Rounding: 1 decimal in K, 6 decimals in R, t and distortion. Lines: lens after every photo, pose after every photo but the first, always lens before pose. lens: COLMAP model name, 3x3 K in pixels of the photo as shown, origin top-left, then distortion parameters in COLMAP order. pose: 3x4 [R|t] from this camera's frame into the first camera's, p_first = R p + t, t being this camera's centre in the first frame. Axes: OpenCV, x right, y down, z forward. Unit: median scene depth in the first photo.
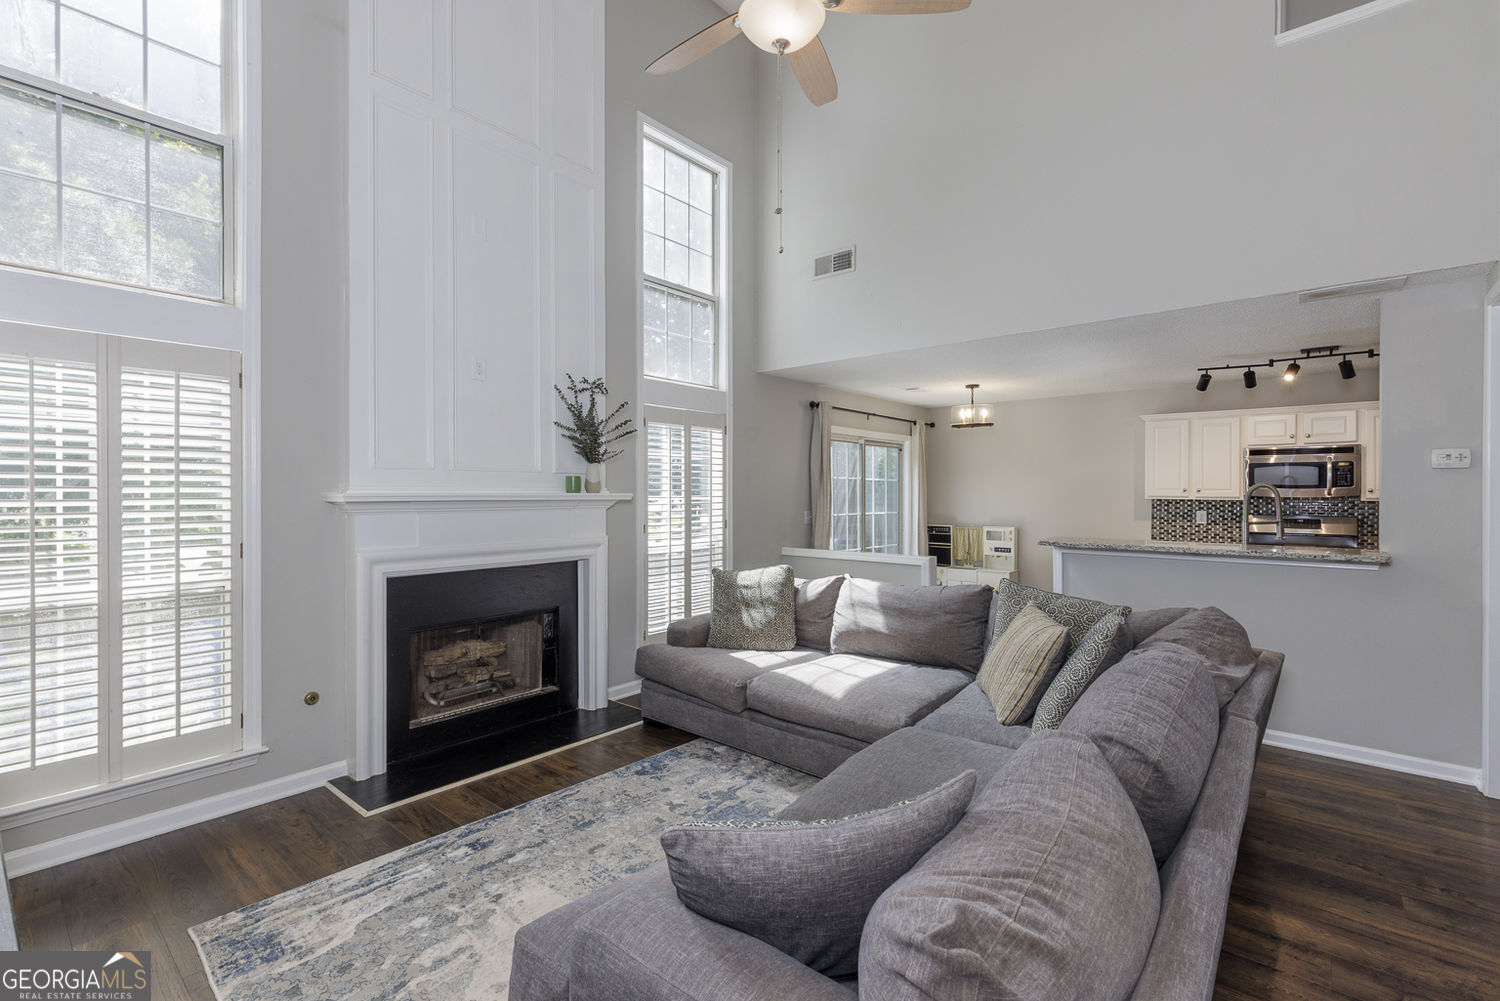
lens RADIAL K [[670.2, 0, 749.9], [0, 670.2, 495.5], [0, 0, 1]] dist [0.001277, -0.000299]
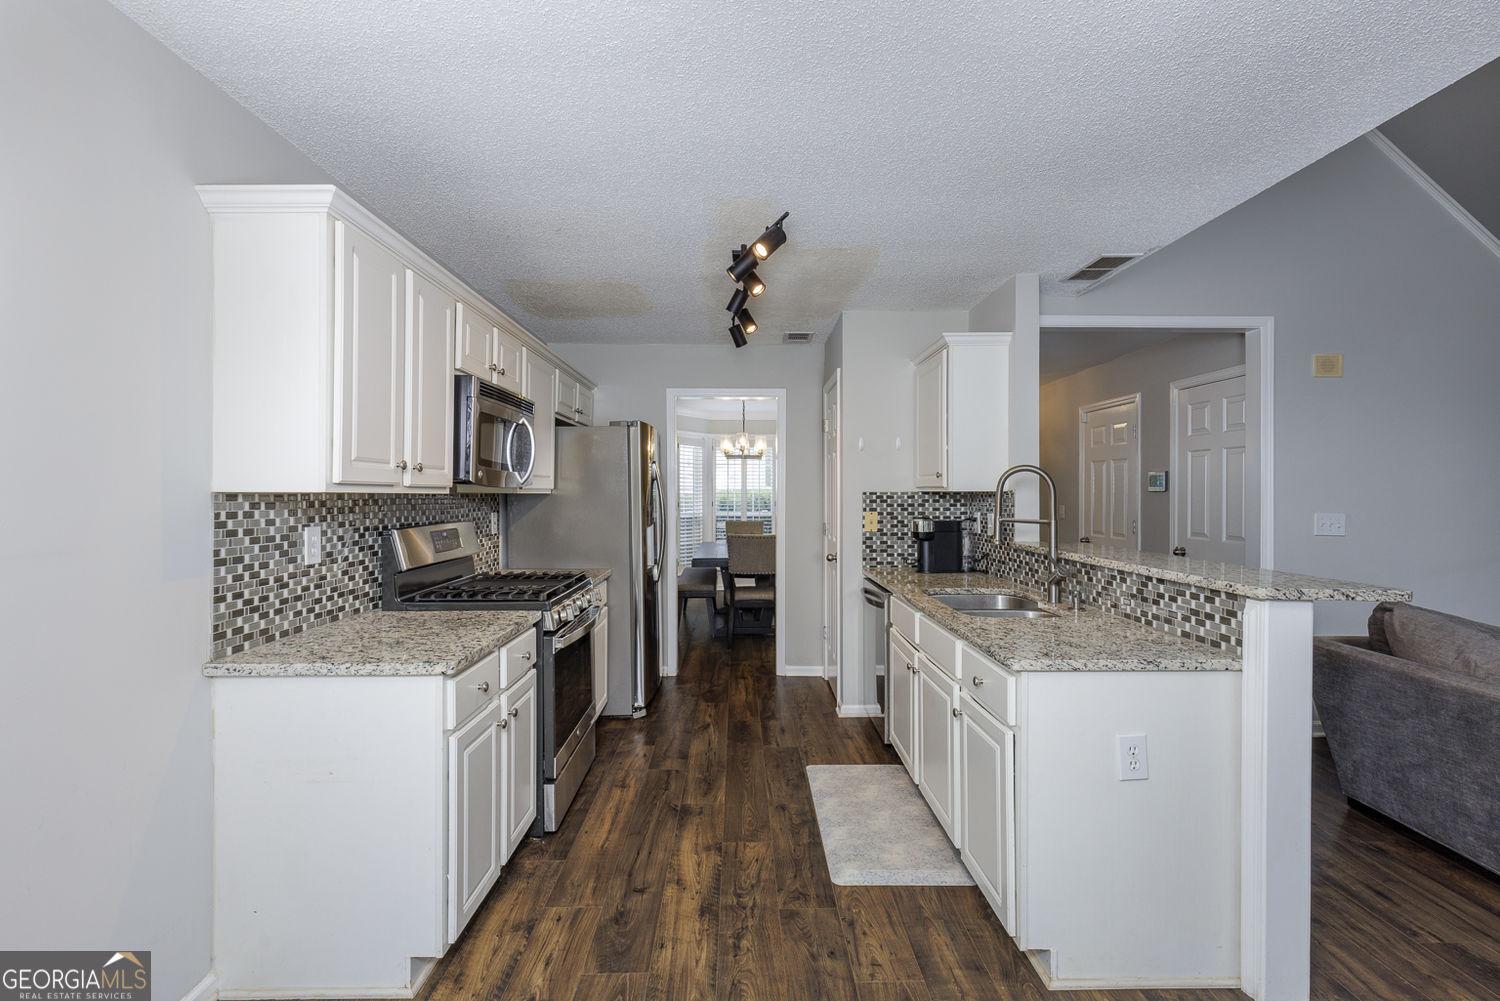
lens RADIAL K [[672.4, 0, 745.8], [0, 672.4, 491.1], [0, 0, 1]] dist [0.003464, -0.000273]
pose [[-0.655445, 0.001074, 0.755242, 0.365636], [0.000280, 0.999999, -0.001179, 0.007149], [-0.755243, -0.000561, -0.655445, 1.451954]]
